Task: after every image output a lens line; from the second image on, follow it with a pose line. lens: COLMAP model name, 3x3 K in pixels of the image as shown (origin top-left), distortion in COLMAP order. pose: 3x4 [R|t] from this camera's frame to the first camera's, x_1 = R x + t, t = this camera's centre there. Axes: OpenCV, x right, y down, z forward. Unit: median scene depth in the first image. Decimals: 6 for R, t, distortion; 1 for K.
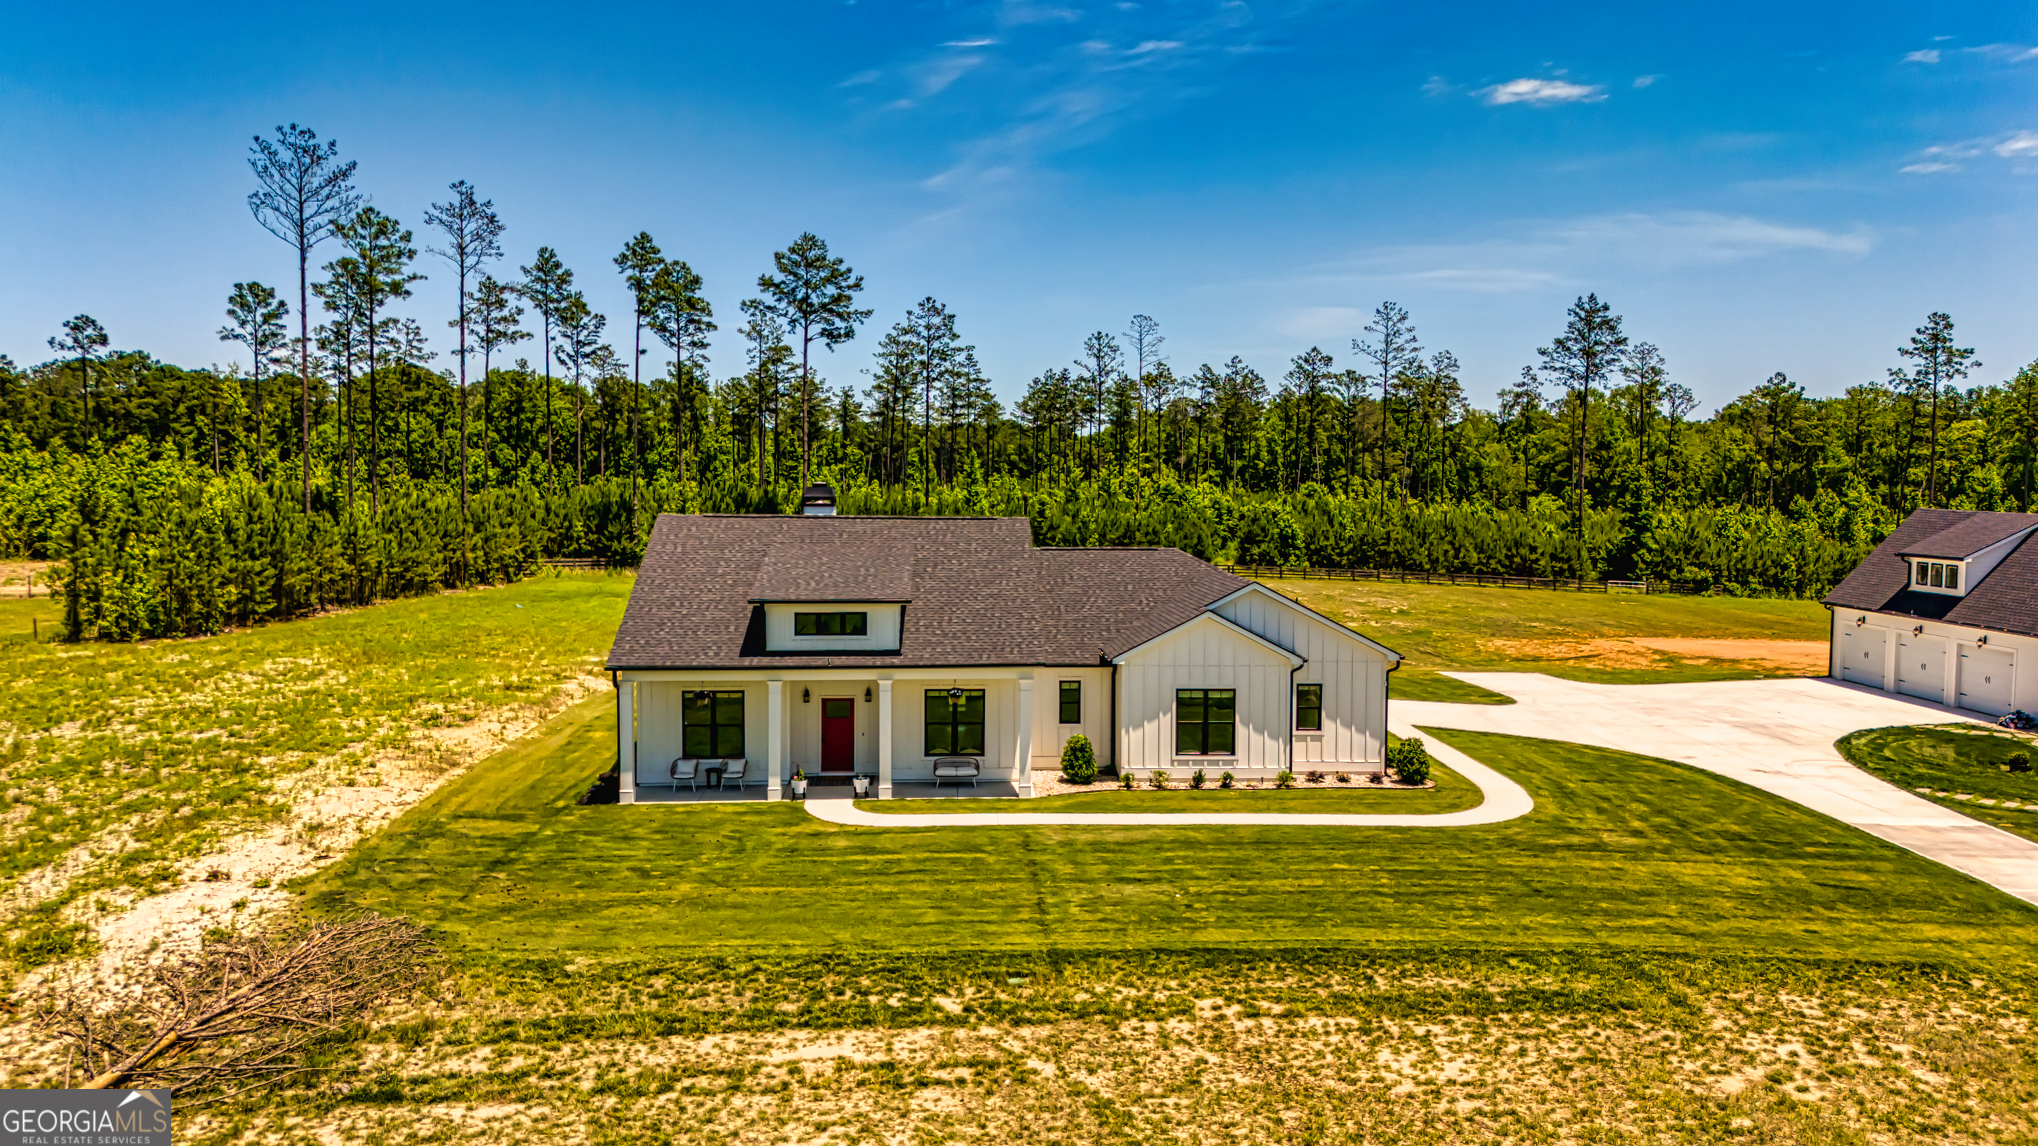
lens RADIAL K [[1503.0, 0, 1030.5], [0, 1503.0, 583.6], [0, 0, 1]] dist [0.061018, -0.038916]
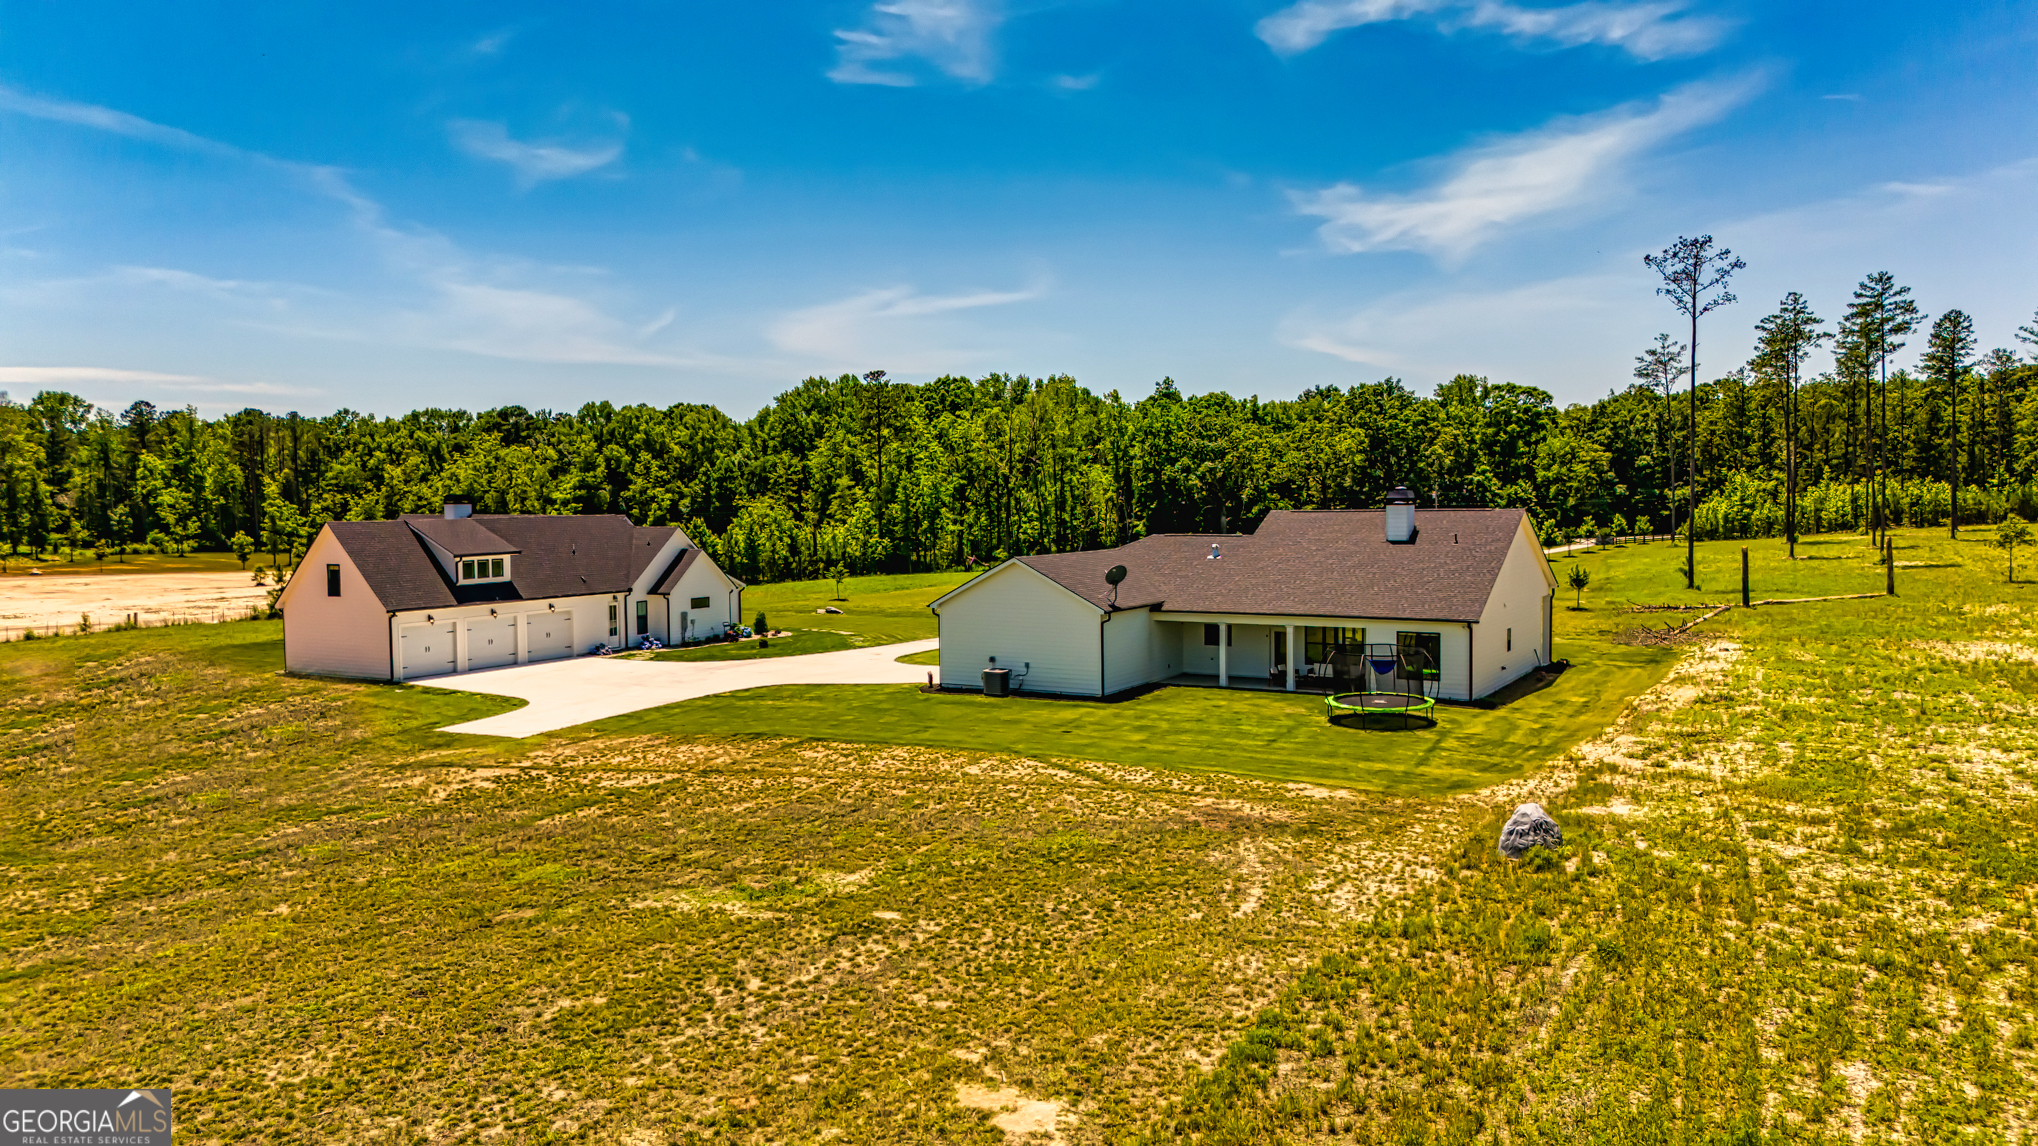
lens RADIAL K [[1503.0, 0, 1017.4], [0, 1503.0, 572.2], [0, 0, 1]] dist [0.061018, -0.038916]
pose [[-0.852751, -0.029579, 0.521479, -0.984706], [0.037041, 0.992457, 0.116865, -0.300703], [-0.521002, 0.118973, -0.845223, 4.160368]]
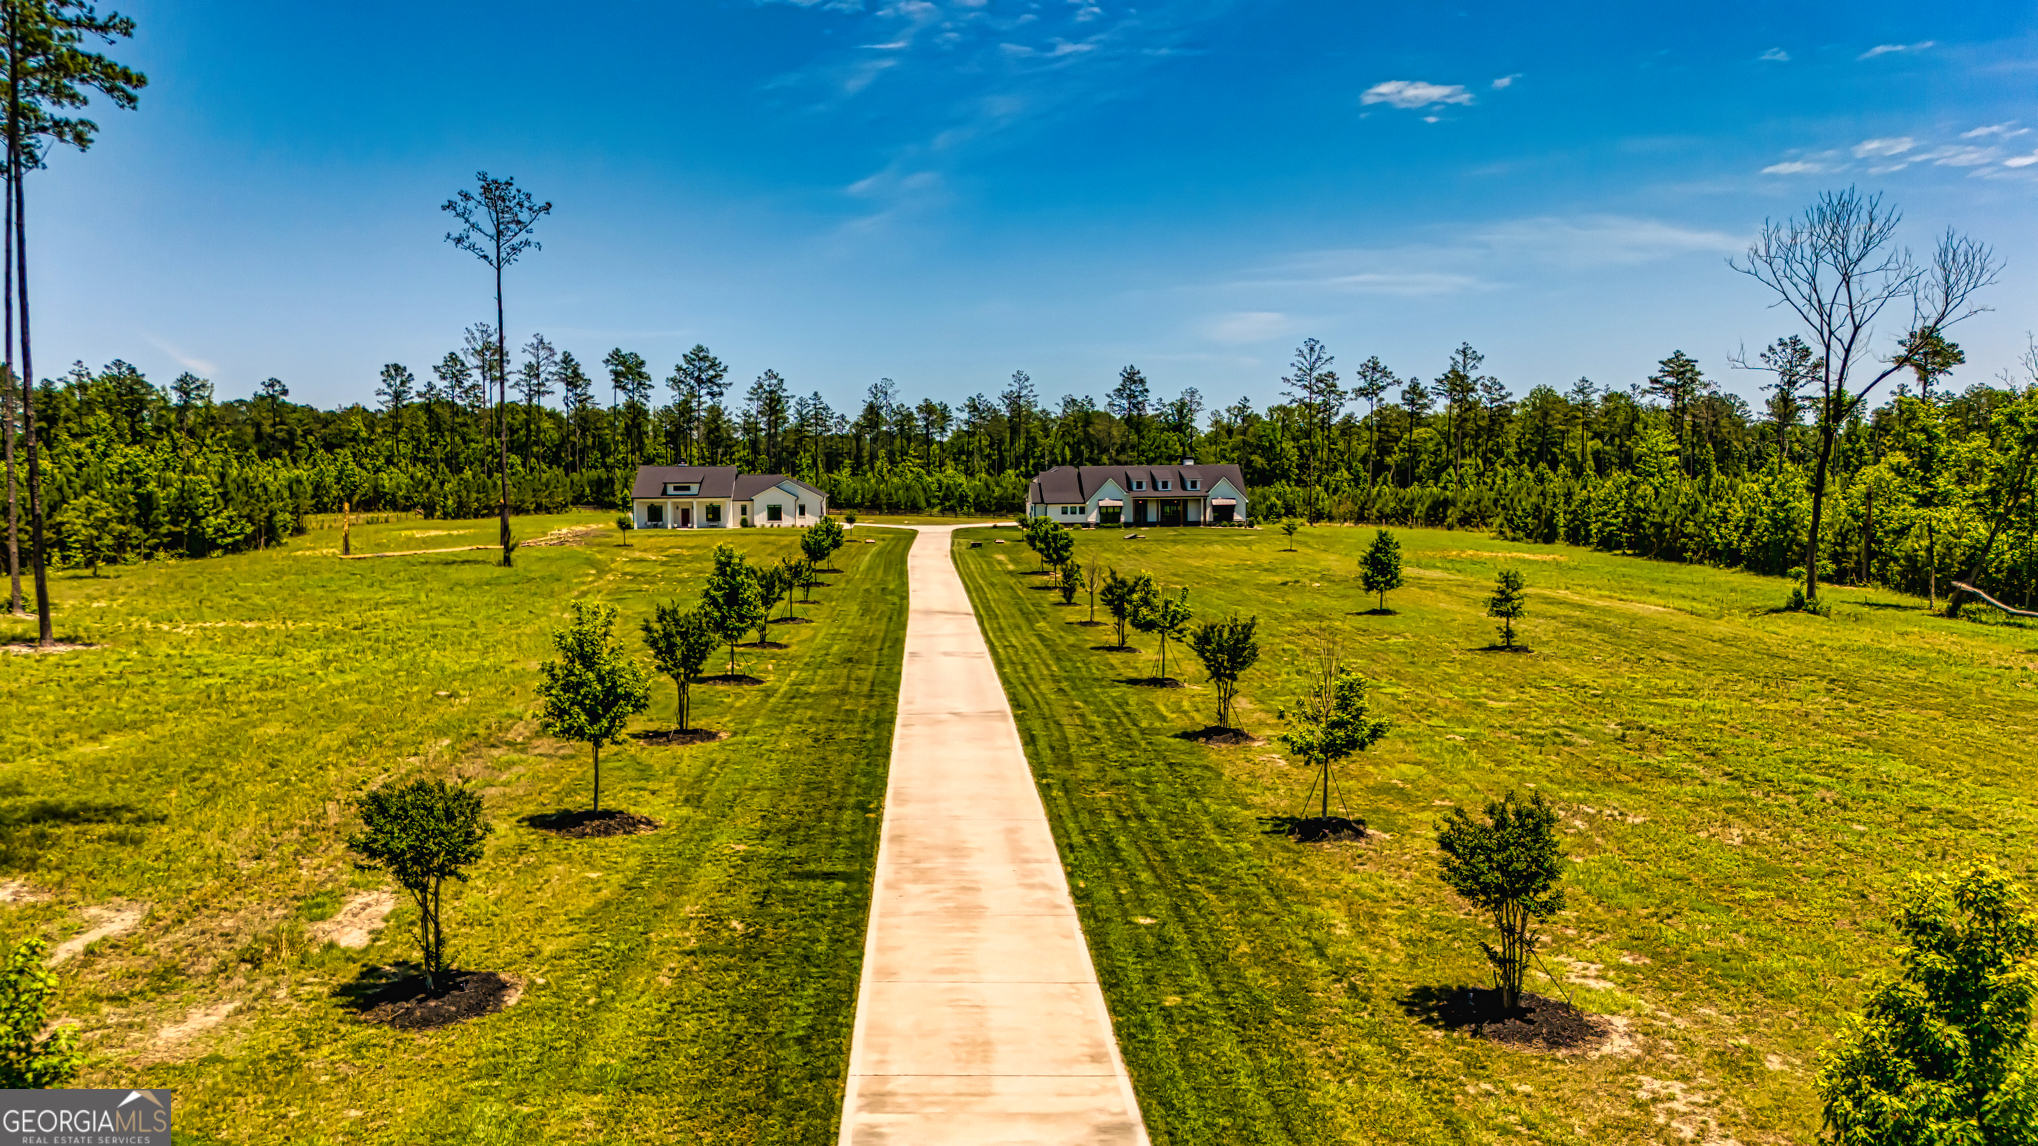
lens RADIAL K [[1503.0, 0, 1008.2], [0, 1503.0, 589.6], [0, 0, 1]] dist [0.061018, -0.038916]
pose [[0.999601, -0.014403, 0.024300, 0.119495], [0.014392, 0.999896, 0.000643, 0.056232], [-0.024307, -0.000293, 0.999705, -0.578231]]
